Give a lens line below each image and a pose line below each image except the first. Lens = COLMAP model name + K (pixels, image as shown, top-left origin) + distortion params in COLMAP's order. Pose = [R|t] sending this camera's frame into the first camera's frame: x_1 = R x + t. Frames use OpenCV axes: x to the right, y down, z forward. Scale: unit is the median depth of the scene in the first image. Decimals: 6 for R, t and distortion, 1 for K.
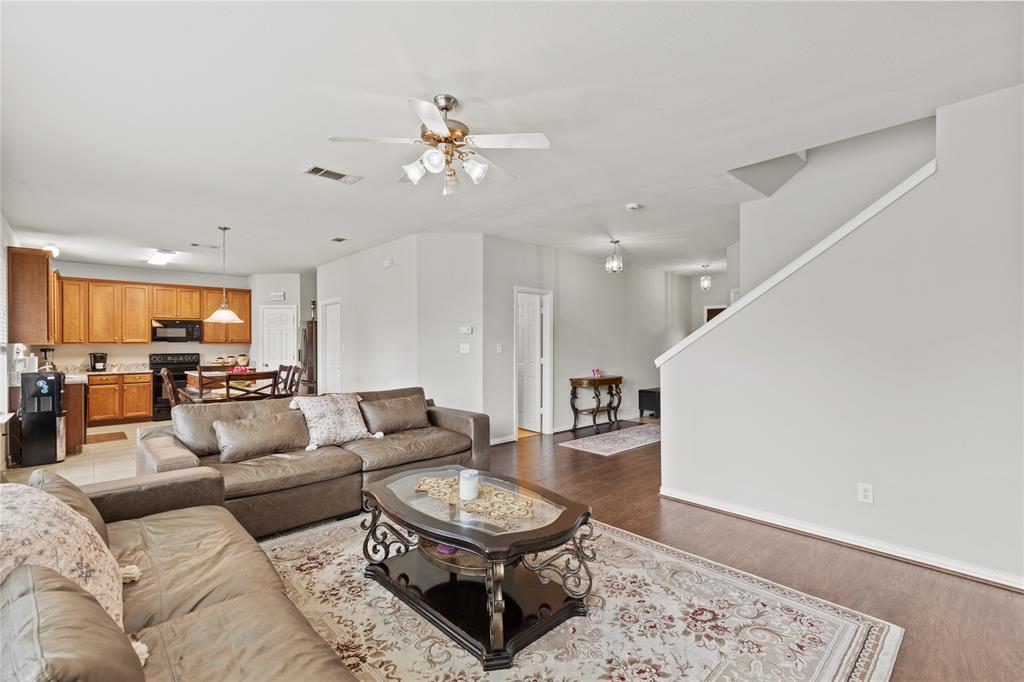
lens RADIAL K [[460.5, 0, 517.7], [0, 460.5, 344.6], [0, 0, 1]] dist [0.012343, -0.000385]
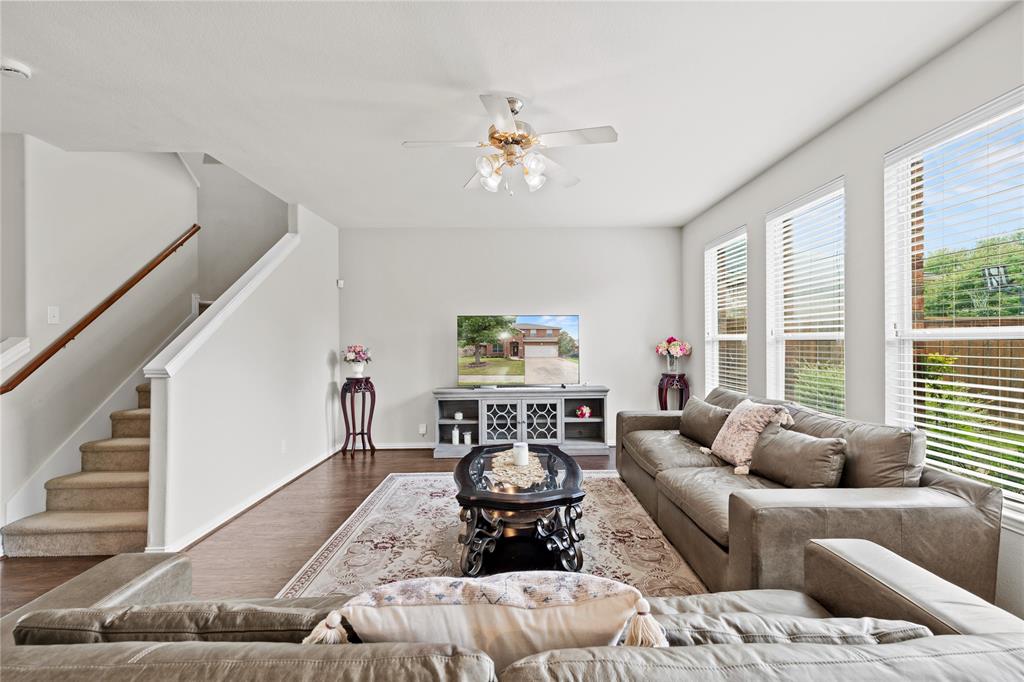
lens RADIAL K [[460.5, 0, 515.1], [0, 460.5, 342.2], [0, 0, 1]] dist [0.012343, -0.000385]
pose [[-0.738029, 0.002060, 0.674765, -1.083630], [0.001028, 0.999998, -0.001929, -0.002910], [-0.674768, -0.000730, -0.738030, 2.234731]]
